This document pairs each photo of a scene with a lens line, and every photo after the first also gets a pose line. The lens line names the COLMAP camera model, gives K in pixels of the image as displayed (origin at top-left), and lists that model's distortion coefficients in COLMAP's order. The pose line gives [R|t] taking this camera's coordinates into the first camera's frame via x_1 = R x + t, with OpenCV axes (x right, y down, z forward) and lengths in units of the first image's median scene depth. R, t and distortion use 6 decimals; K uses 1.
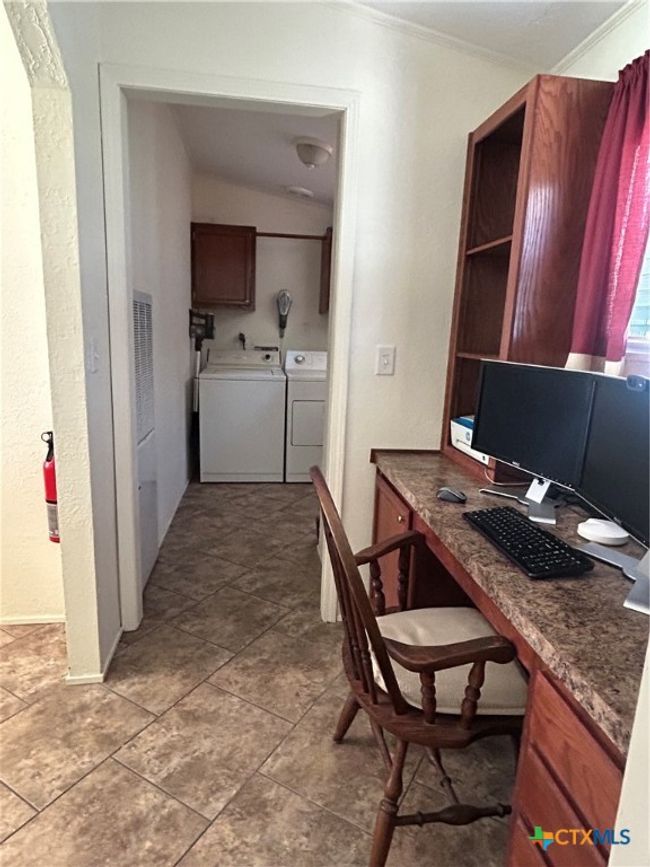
lens RADIAL K [[498.6, 0, 325.5], [0, 498.6, 435.2], [0, 0, 1]] dist [-0.015820, -0.001438]
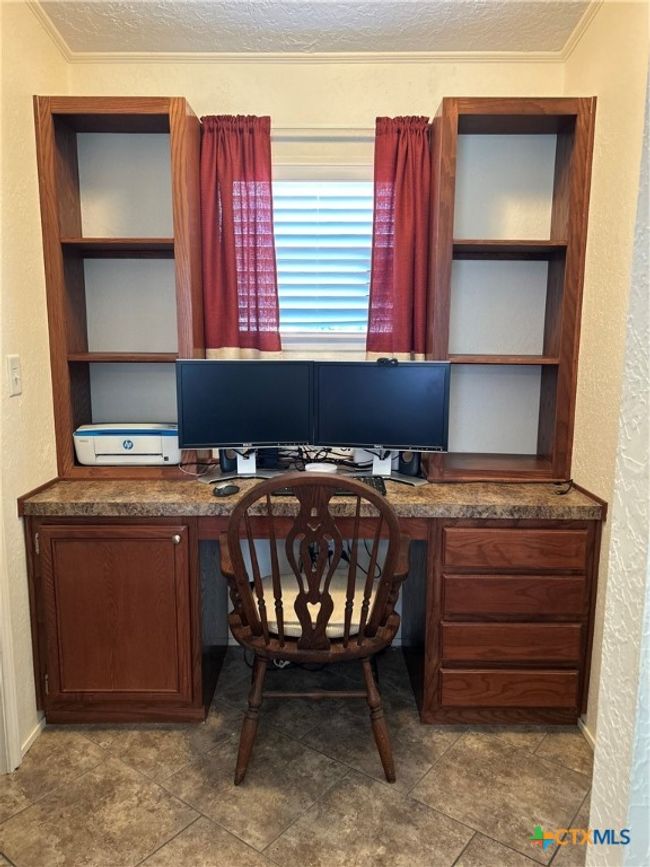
lens RADIAL K [[652.8, 0, 320.3], [0, 652.8, 432.3], [0, 0, 1]] dist [0.013369, -0.004503]
pose [[0.147295, -0.197176, 0.969240, -4.388403], [0.202385, 0.965203, 0.165599, -0.782475], [-0.968166, 0.171768, 0.182075, 2.292591]]
